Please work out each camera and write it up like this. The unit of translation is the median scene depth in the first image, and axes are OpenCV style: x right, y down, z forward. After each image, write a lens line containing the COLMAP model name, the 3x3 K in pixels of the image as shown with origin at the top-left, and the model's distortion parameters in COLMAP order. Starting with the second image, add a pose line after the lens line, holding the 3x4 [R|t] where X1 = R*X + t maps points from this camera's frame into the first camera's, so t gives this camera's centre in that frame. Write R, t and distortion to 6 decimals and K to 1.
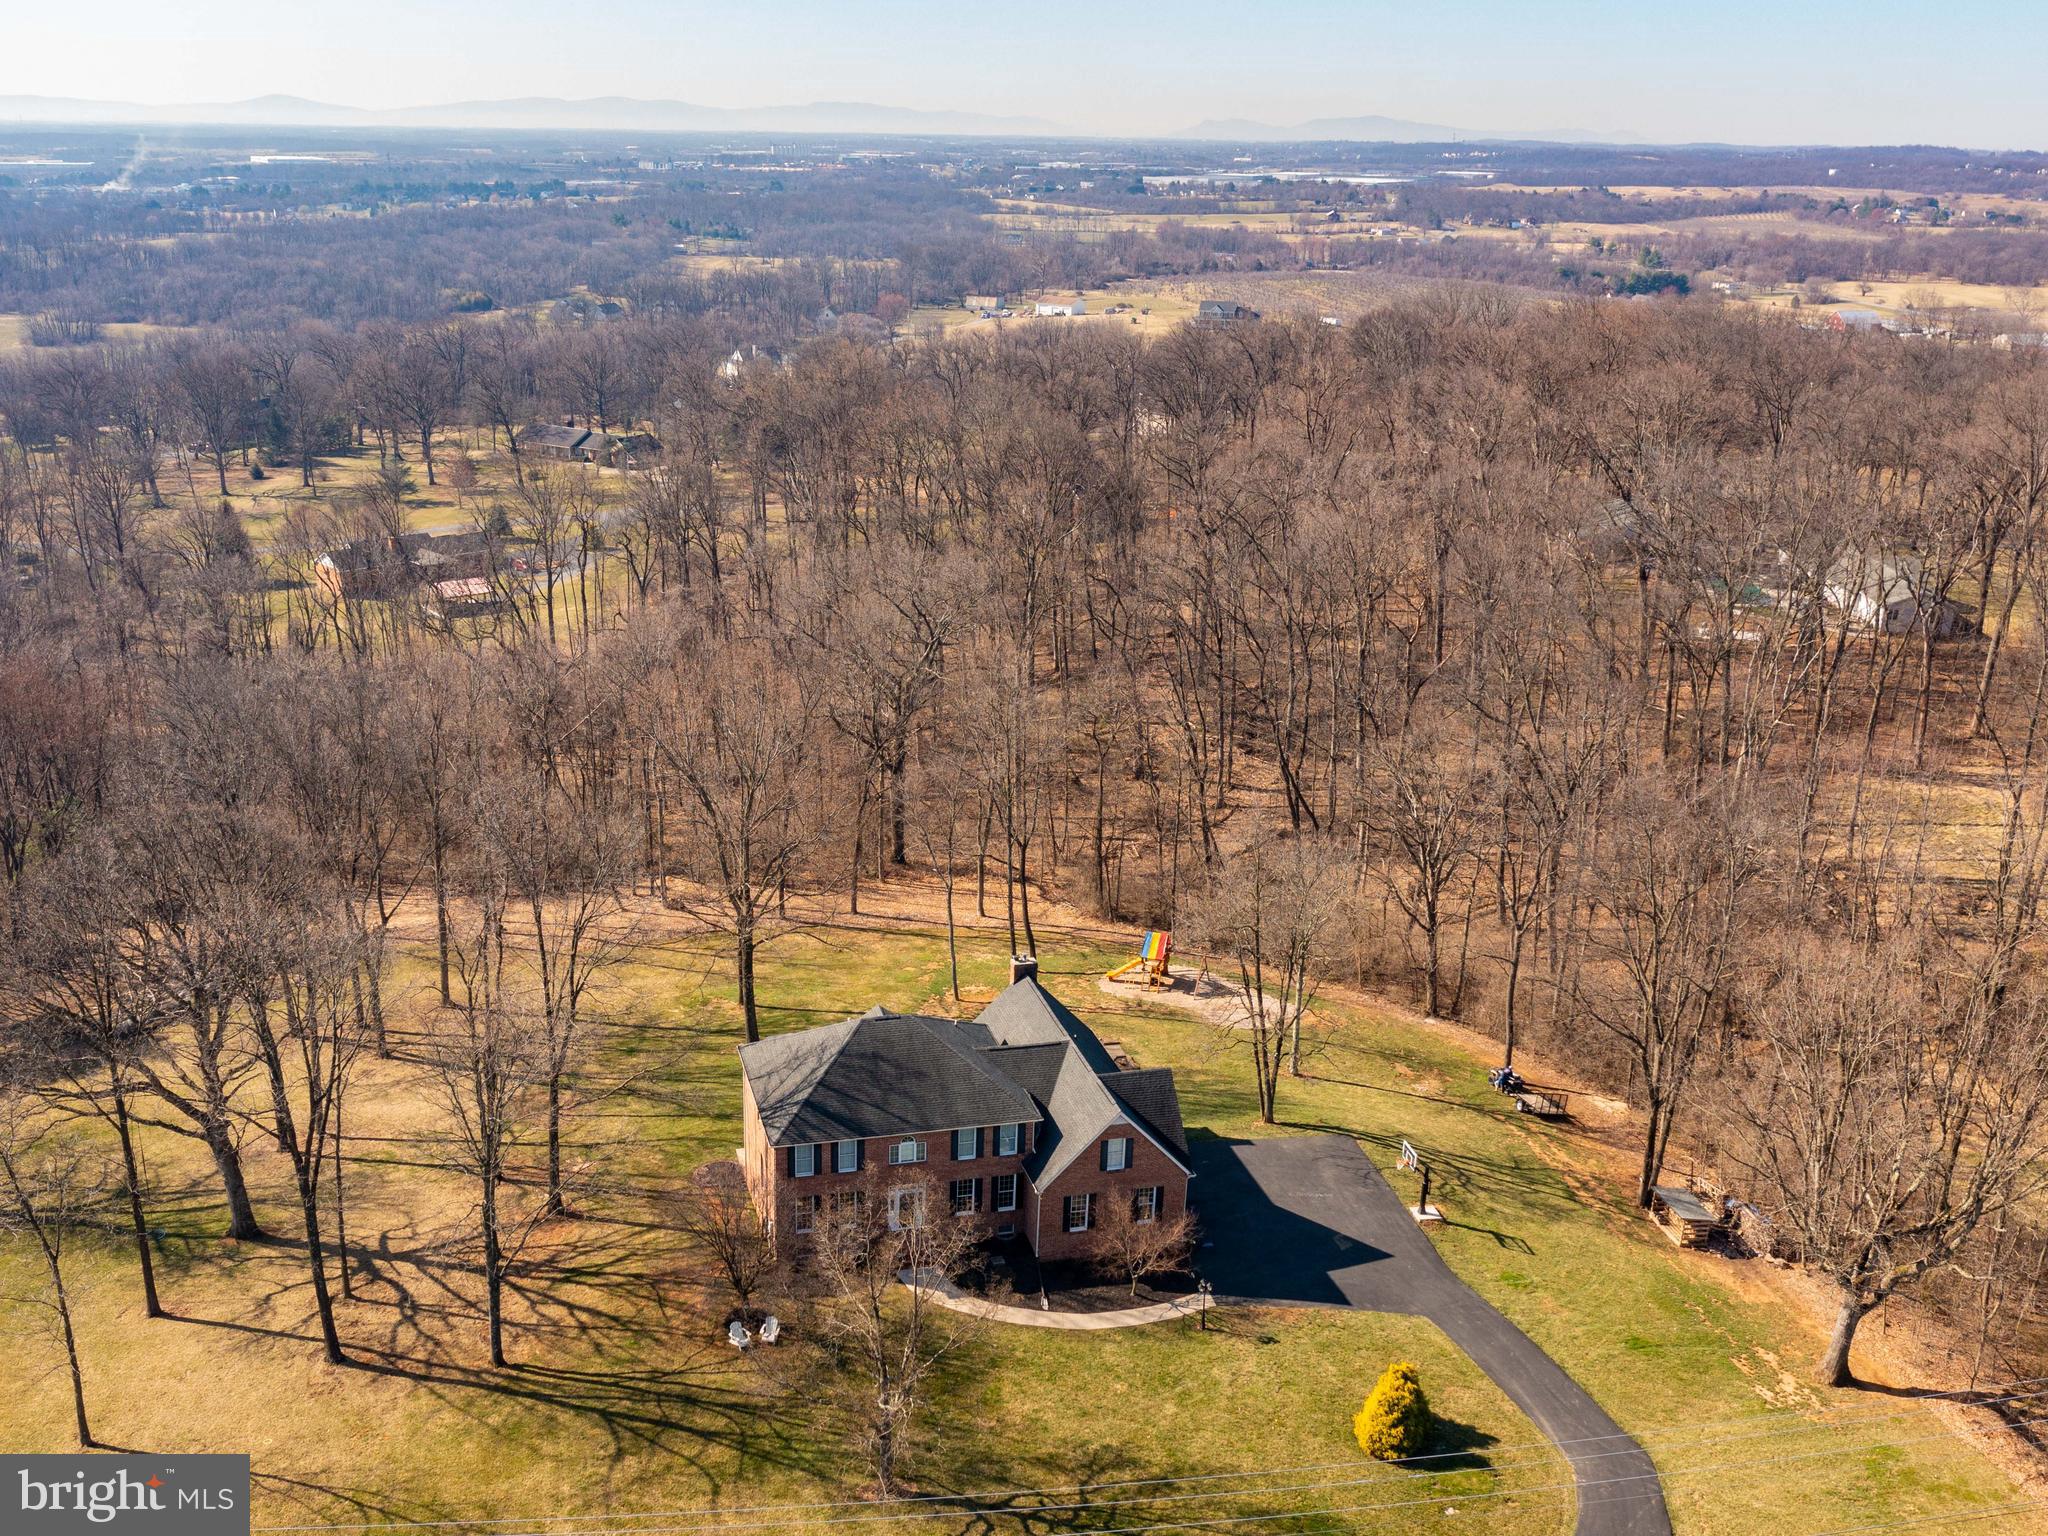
lens RADIAL K [[1654.6, 0, 1024.0], [0, 1654.6, 768.0], [0, 0, 1]] dist [0.003029, 0.003746]
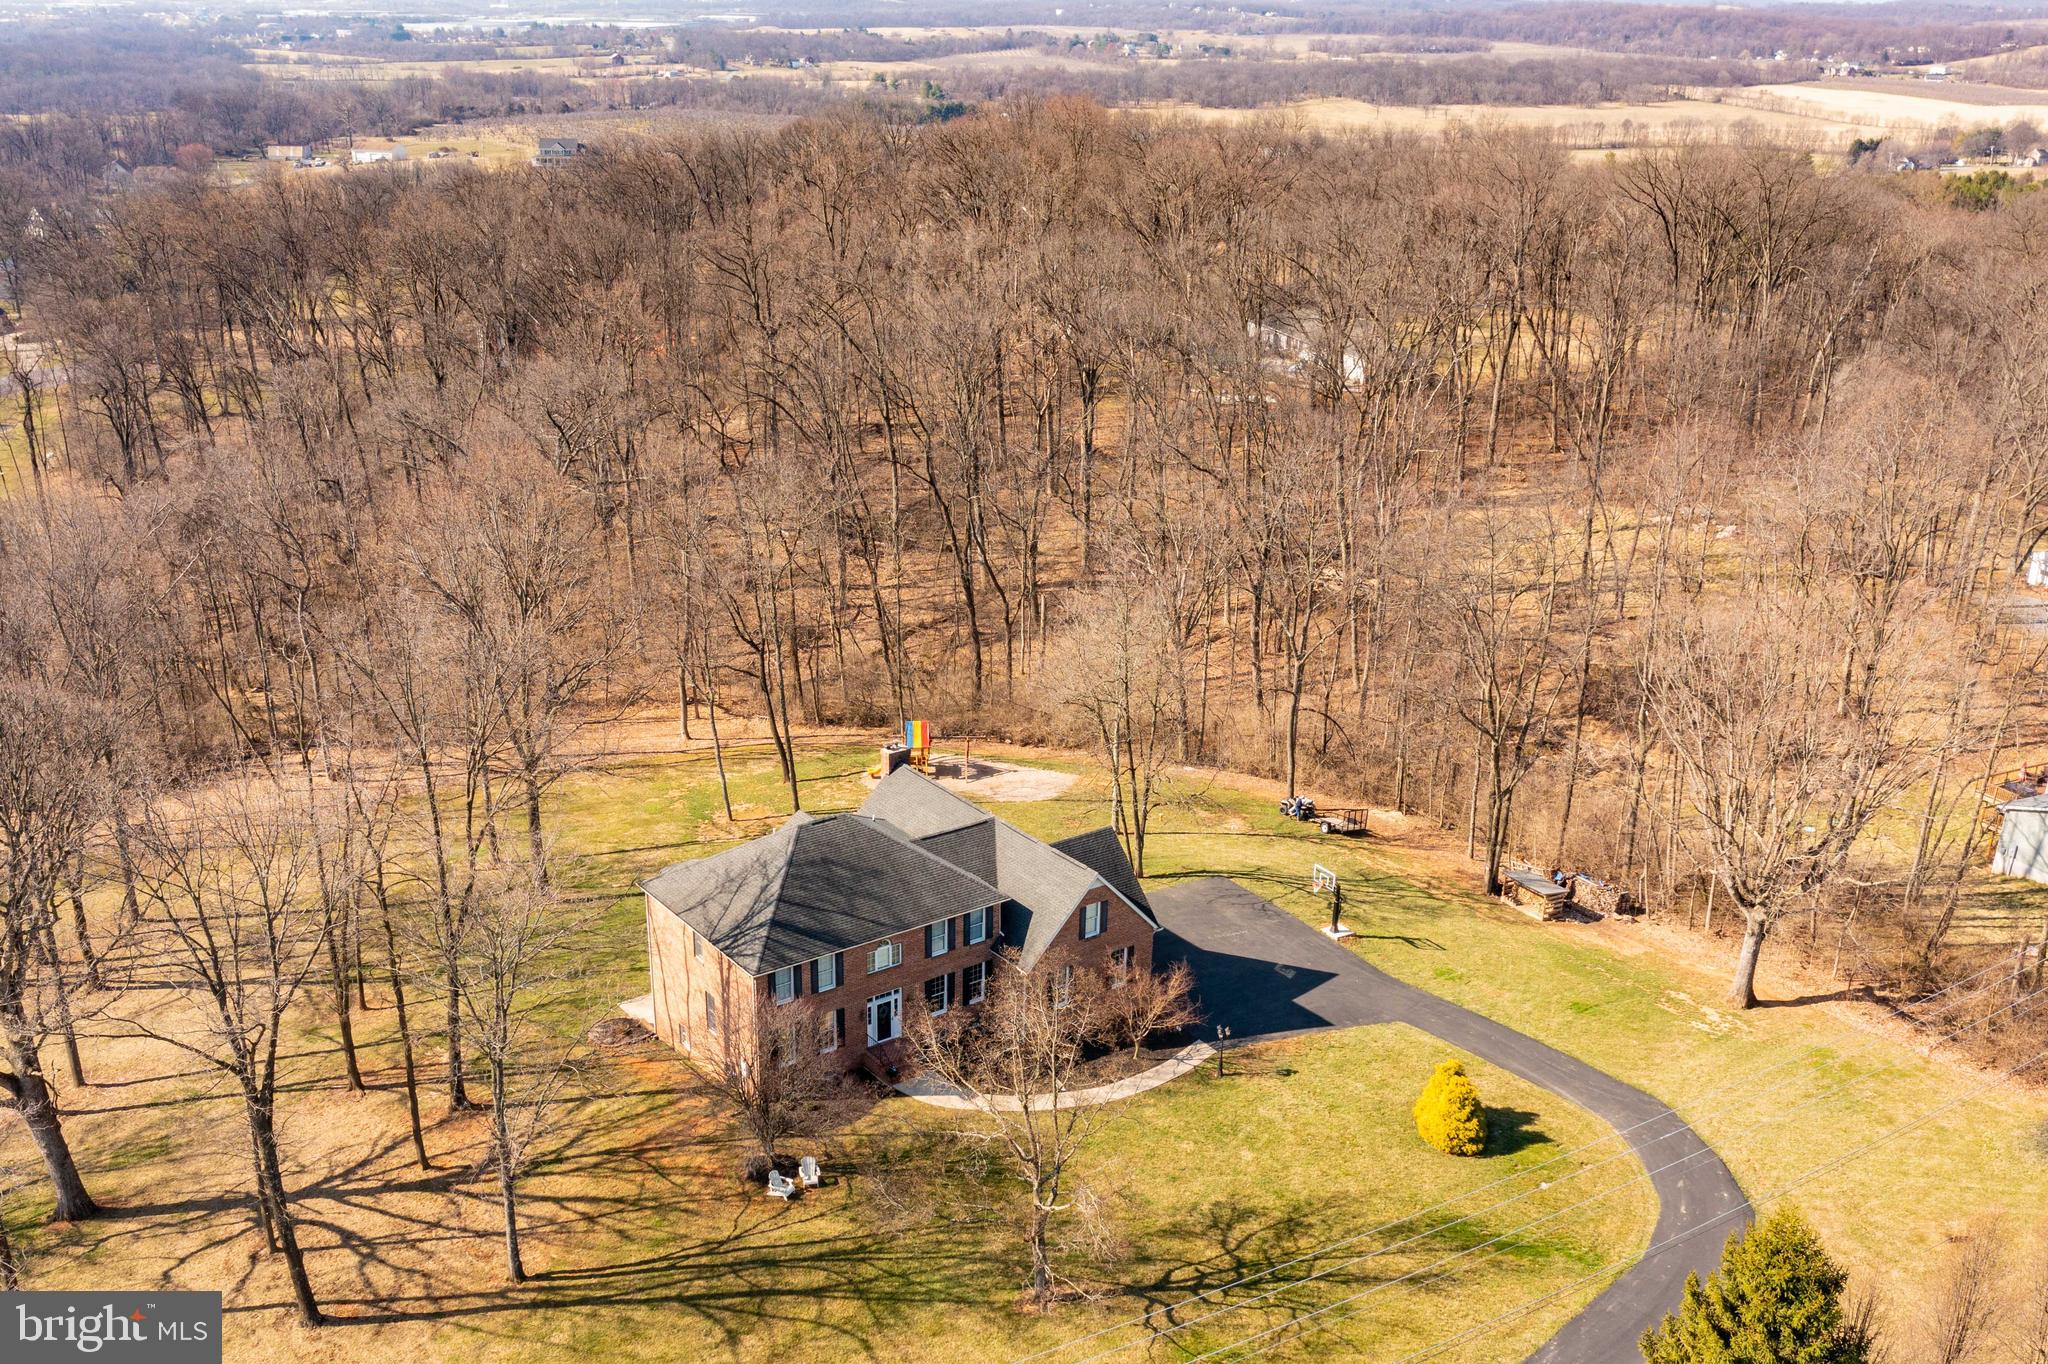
lens RADIAL K [[1654.5, 0, 1024.0], [0, 1654.5, 682.0], [0, 0, 1]] dist [0.003648, 0.007013]
pose [[0.944141, -0.133250, 0.301402, -0.257444], [0.116573, 0.990515, 0.072741, 0.024669], [-0.308236, -0.033542, 0.950718, 0.115333]]
